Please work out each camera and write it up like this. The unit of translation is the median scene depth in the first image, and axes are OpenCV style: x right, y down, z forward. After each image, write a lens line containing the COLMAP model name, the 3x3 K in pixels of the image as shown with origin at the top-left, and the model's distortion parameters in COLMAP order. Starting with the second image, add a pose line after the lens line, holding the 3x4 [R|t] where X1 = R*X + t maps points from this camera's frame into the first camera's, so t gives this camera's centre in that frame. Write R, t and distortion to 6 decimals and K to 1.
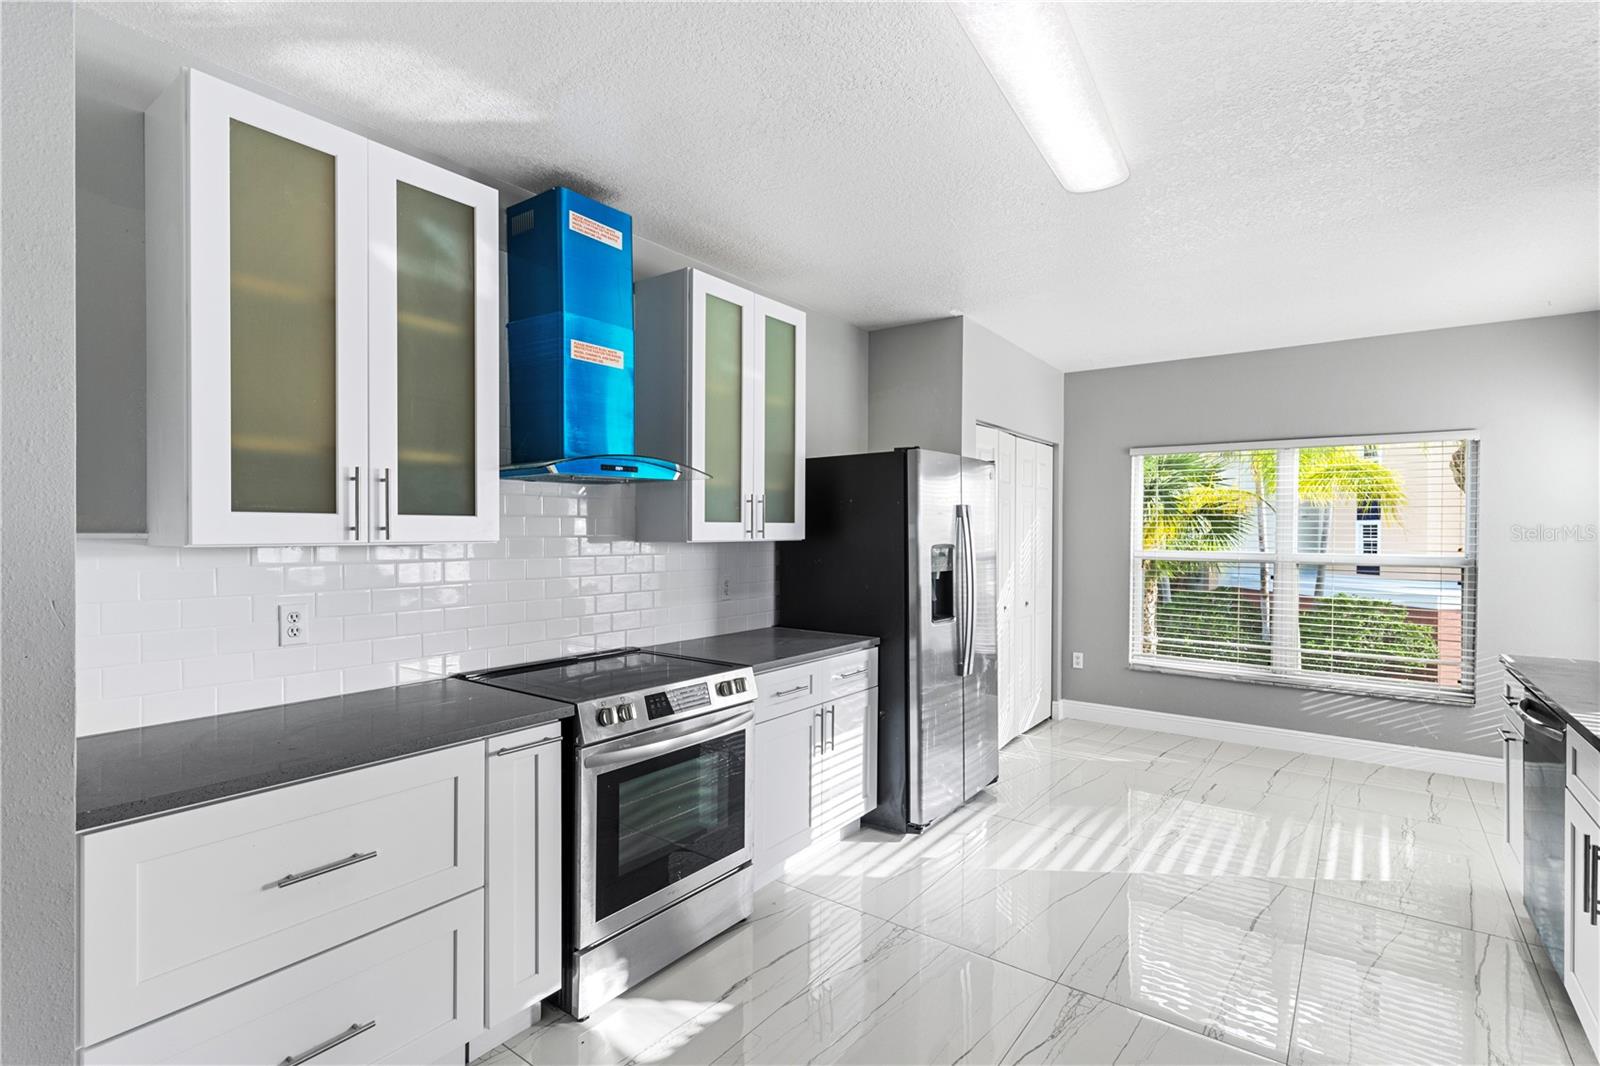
lens RADIAL K [[756.3, 0, 798.5], [0, 756.3, 529.1], [0, 0, 1]] dist [0.001370, 0.000831]
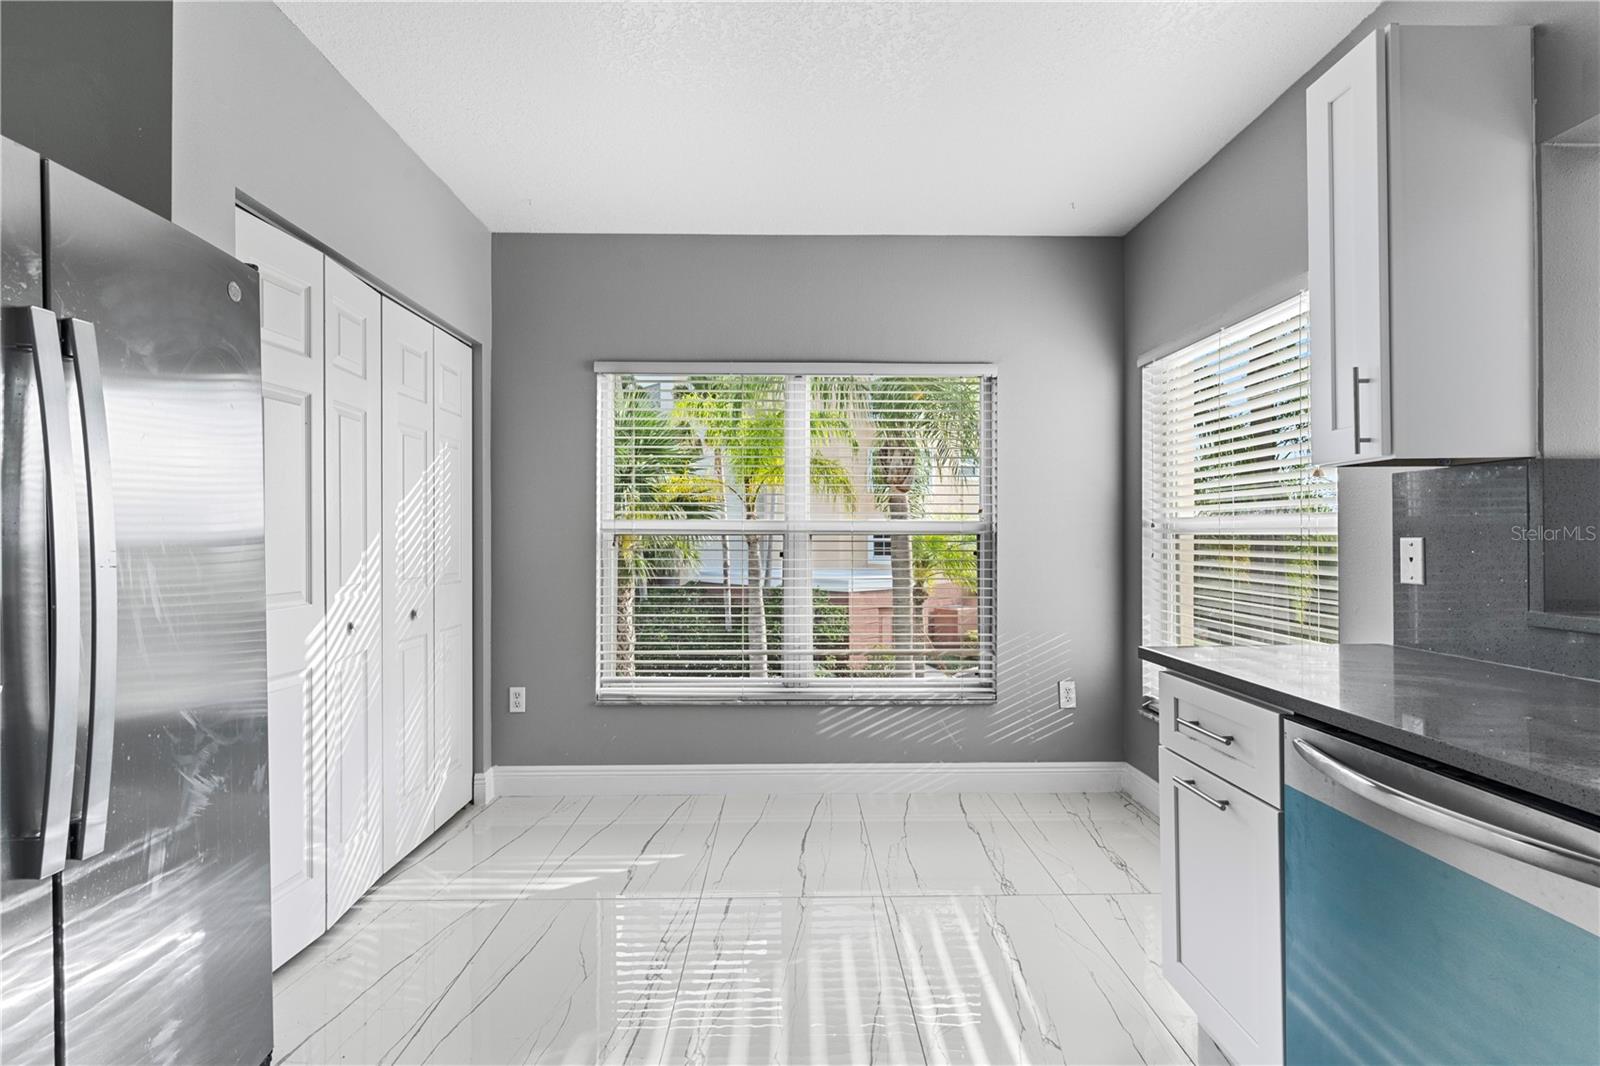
lens RADIAL K [[802.1, 0, 800.0], [0, 802.1, 533.0], [0, 0, 1]] dist [0.000317, 0.000180]
pose [[0.798026, -0.008661, 0.602561, 0.166982], [0.005731, 0.999961, 0.006783, 0.035847], [-0.602596, -0.001960, 0.798044, 0.353569]]
